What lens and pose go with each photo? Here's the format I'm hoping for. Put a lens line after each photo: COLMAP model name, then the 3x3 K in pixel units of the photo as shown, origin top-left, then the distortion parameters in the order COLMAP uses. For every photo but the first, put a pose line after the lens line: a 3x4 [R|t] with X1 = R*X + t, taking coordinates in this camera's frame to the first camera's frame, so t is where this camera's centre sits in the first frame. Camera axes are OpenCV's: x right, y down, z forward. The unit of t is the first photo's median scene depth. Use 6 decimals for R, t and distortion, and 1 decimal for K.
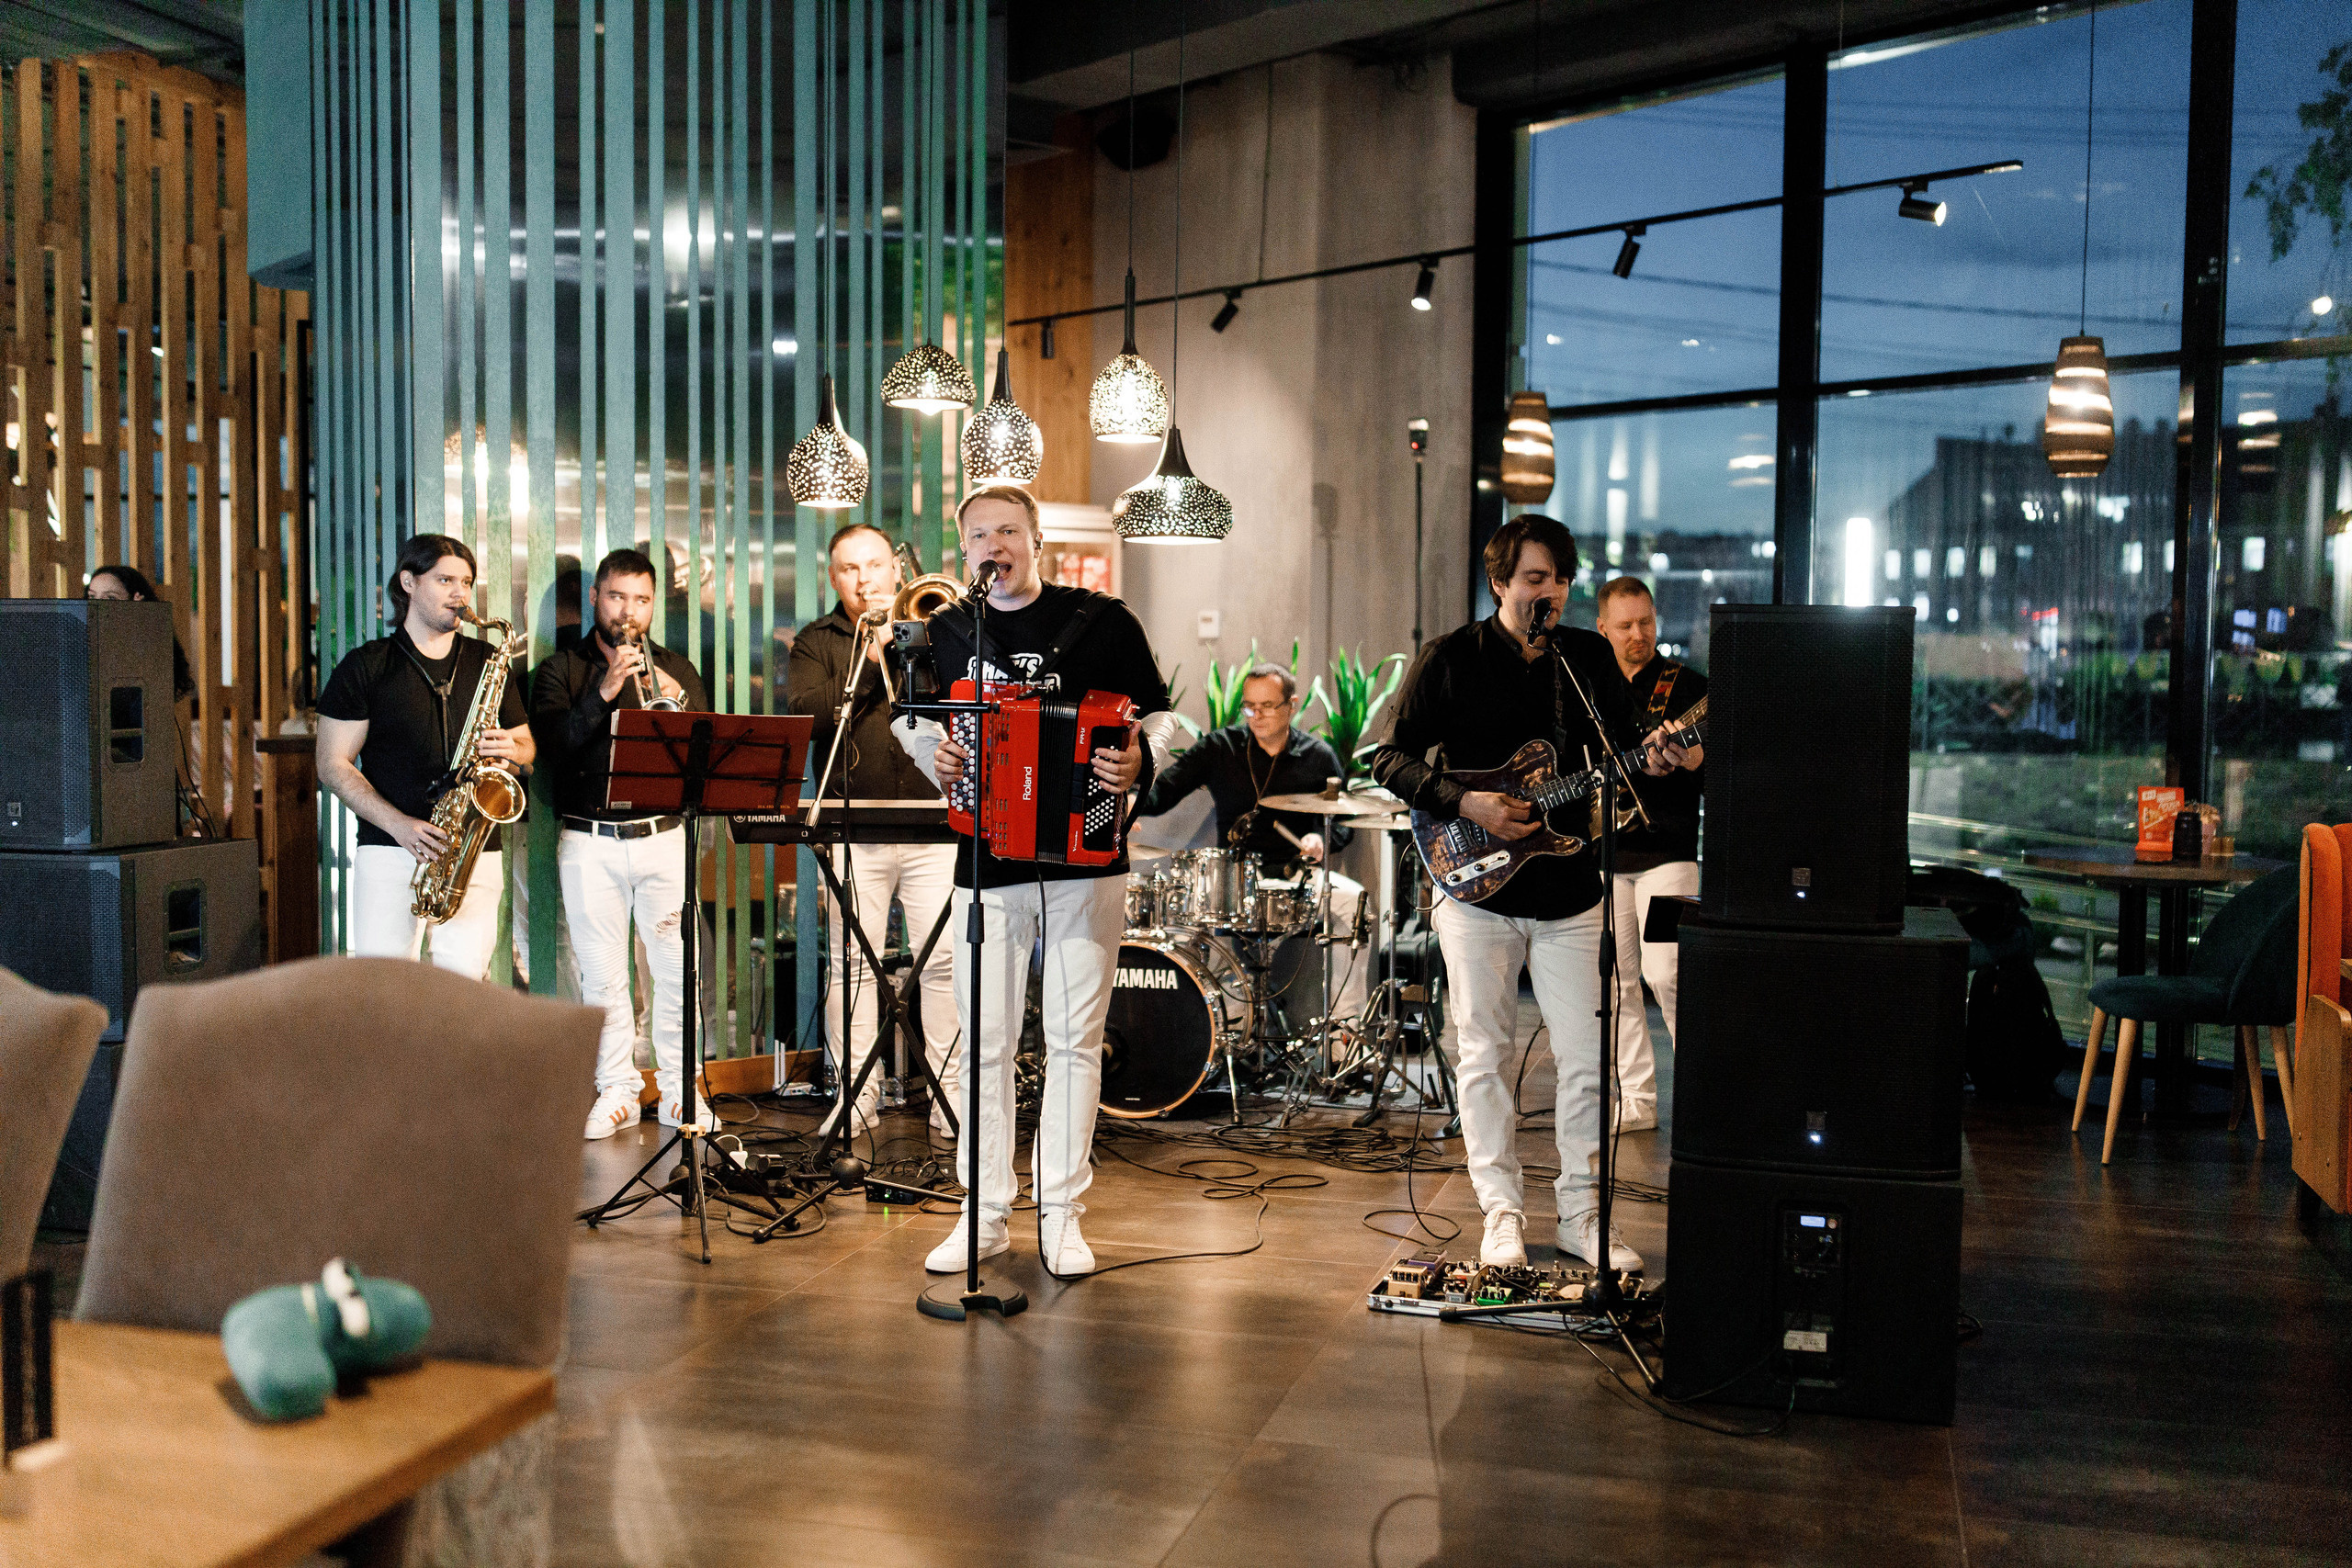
lens RADIAL K [[2316.0, 0, 1181.1], [0, 2316.0, 800.0], [0, 0, 1]] dist [0.036530, 0.000000]
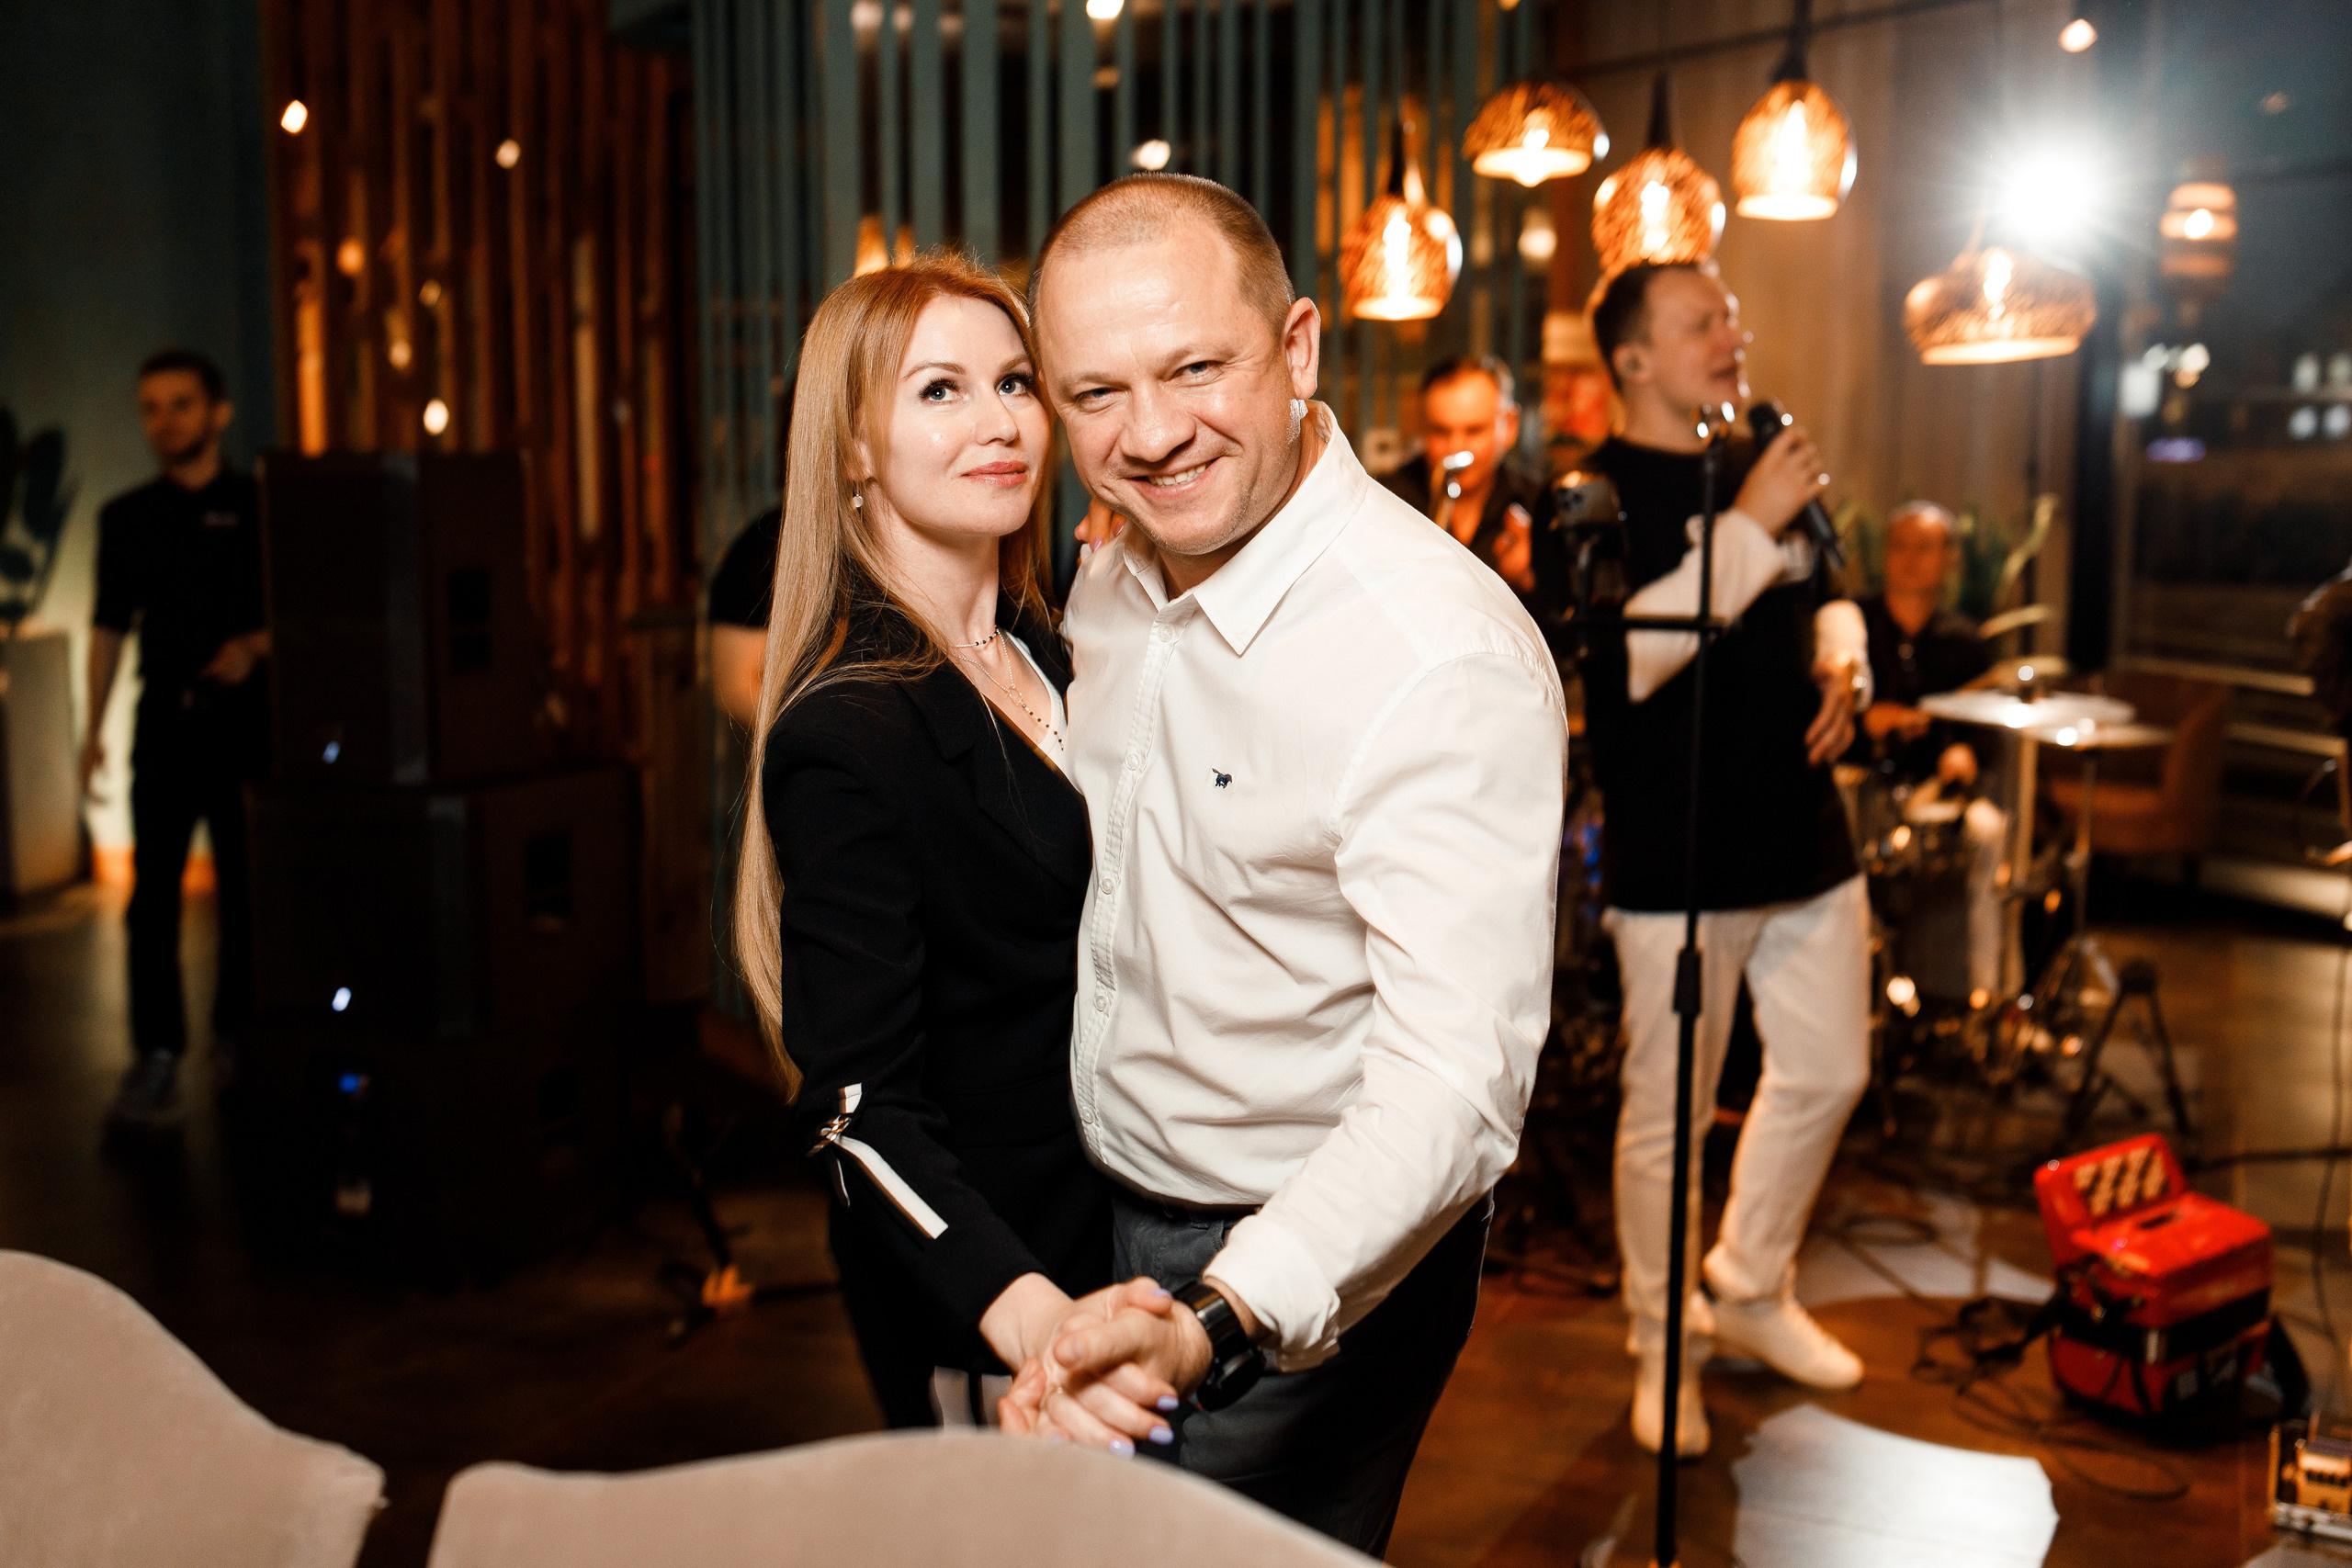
lens RADIAL K [[2316.0, 0, 1166.7], [0, 2316.0, 774.6], [0, 0, 1]] dist [0.036530, 0.000000]
pose [[0.989457, 0.003306, -0.144792, -0.085530], [0.006357, 0.997784, 0.066227, -0.024350], [0.144690, -0.066449, 0.987243, 0.205955]]
